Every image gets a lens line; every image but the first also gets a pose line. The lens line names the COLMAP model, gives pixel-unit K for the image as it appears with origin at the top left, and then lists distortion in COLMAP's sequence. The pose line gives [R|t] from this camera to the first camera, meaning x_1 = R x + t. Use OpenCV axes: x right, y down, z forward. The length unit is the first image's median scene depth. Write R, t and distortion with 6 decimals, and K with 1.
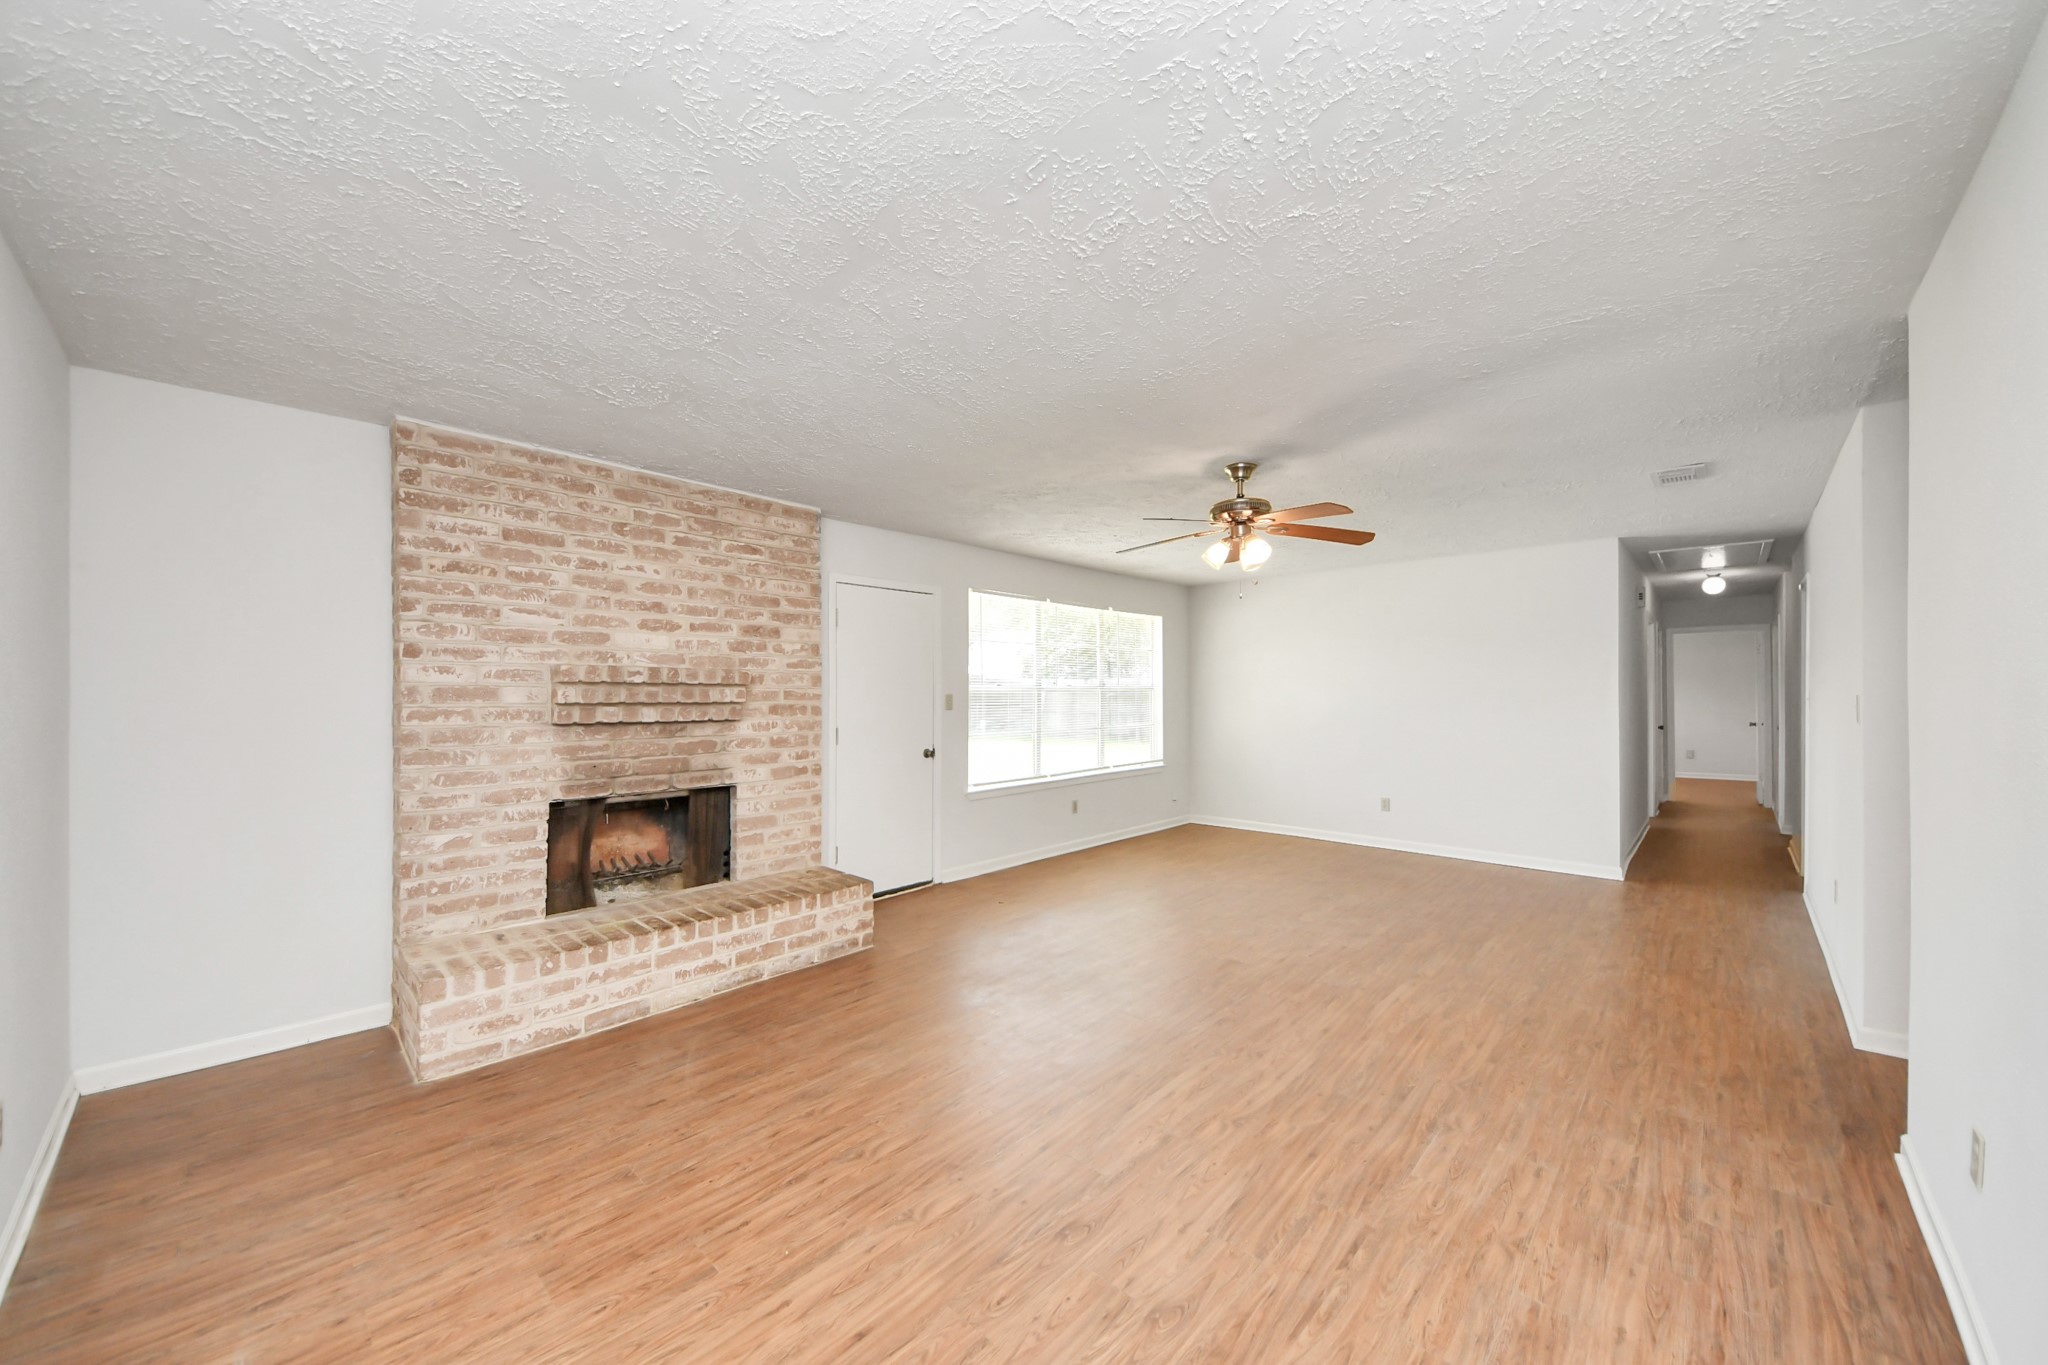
lens RADIAL K [[749.6, 0, 1029.0], [0, 749.6, 696.2], [0, 0, 1]] dist [0.020150, -0.008266]
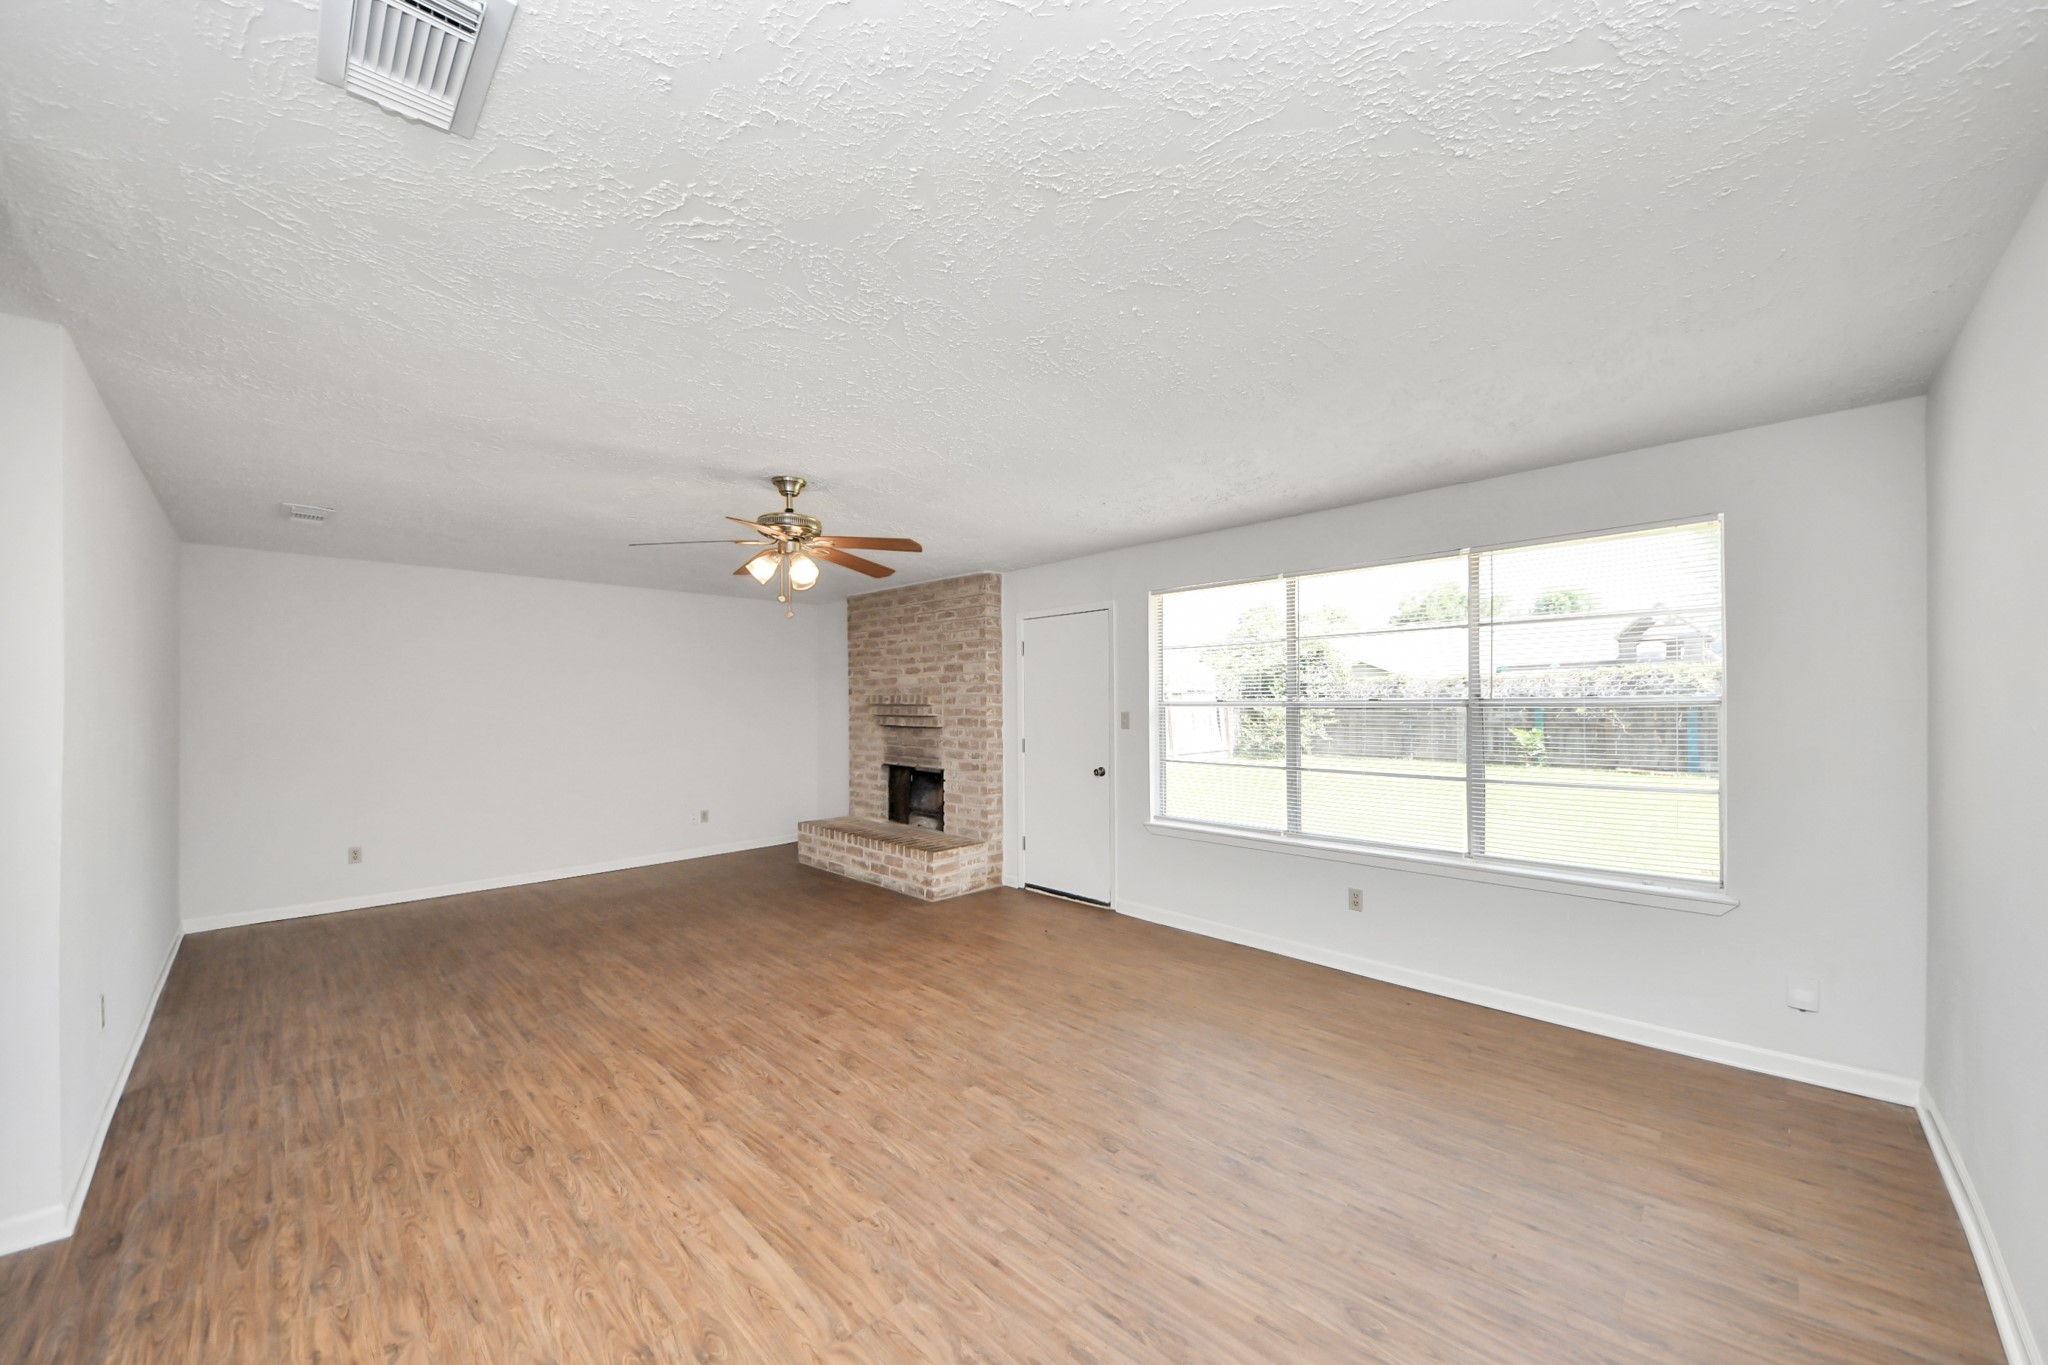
lens RADIAL K [[749.6, 0, 1022.9], [0, 749.6, 693.5], [0, 0, 1]] dist [0.020150, -0.008266]
pose [[-0.046218, -0.008383, -0.998896, 1.238948], [0.000731, 0.999964, -0.008426, -0.027350], [0.998931, -0.001120, -0.046211, 1.352942]]
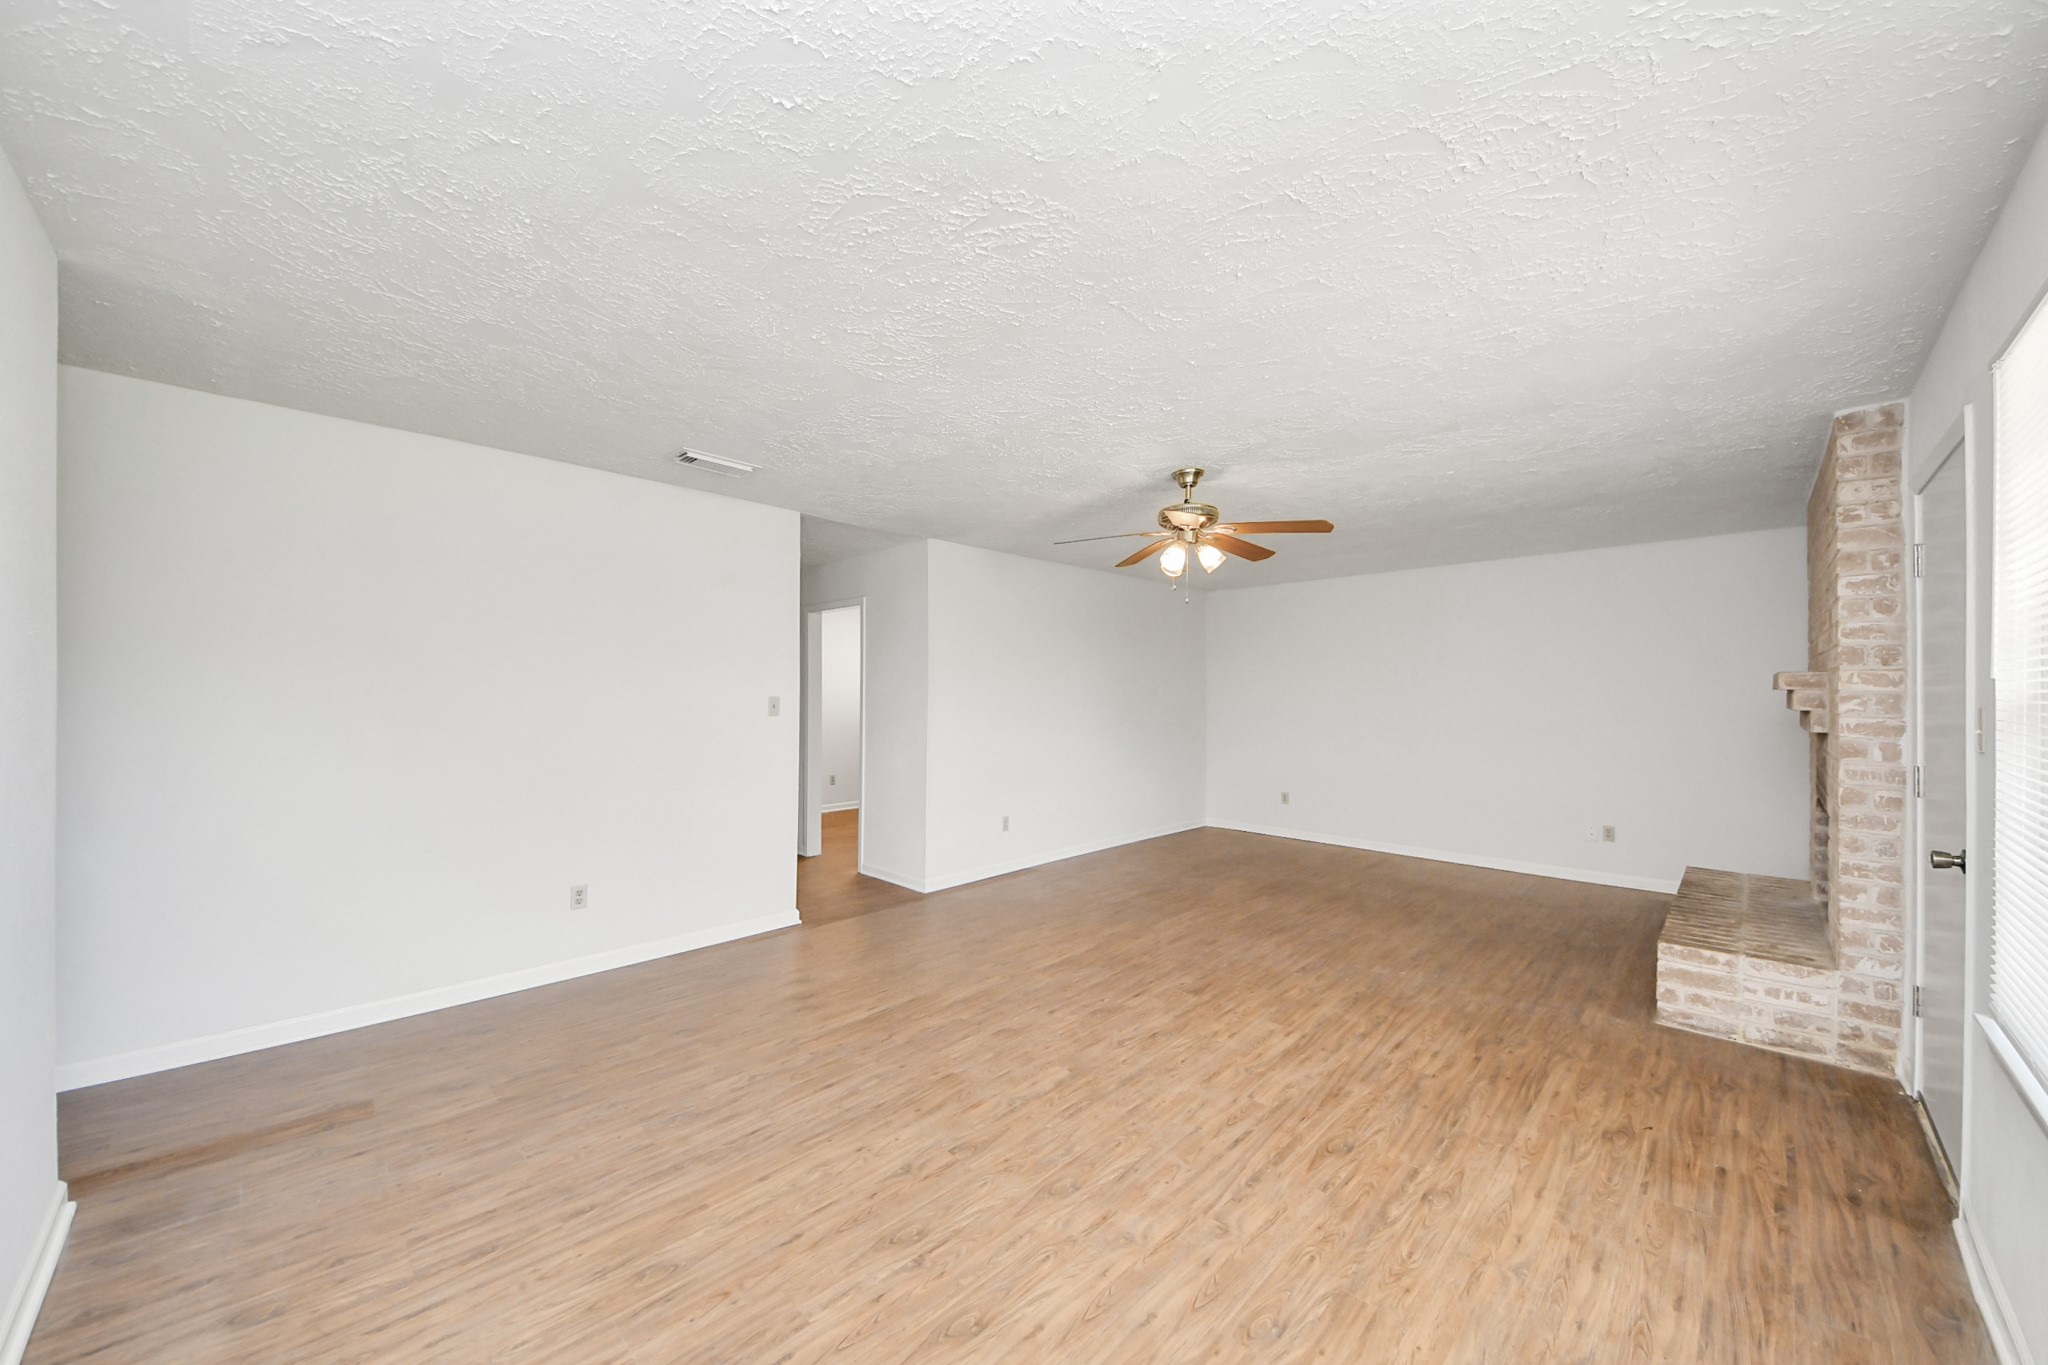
lens RADIAL K [[749.6, 0, 985.3], [0, 749.6, 676.9], [0, 0, 1]] dist [0.020150, -0.008266]
pose [[-0.996721, -0.001408, 0.080902, 0.475420], [-0.002763, 0.999858, -0.016640, -0.013219], [-0.080867, -0.016809, -0.996583, 2.043726]]
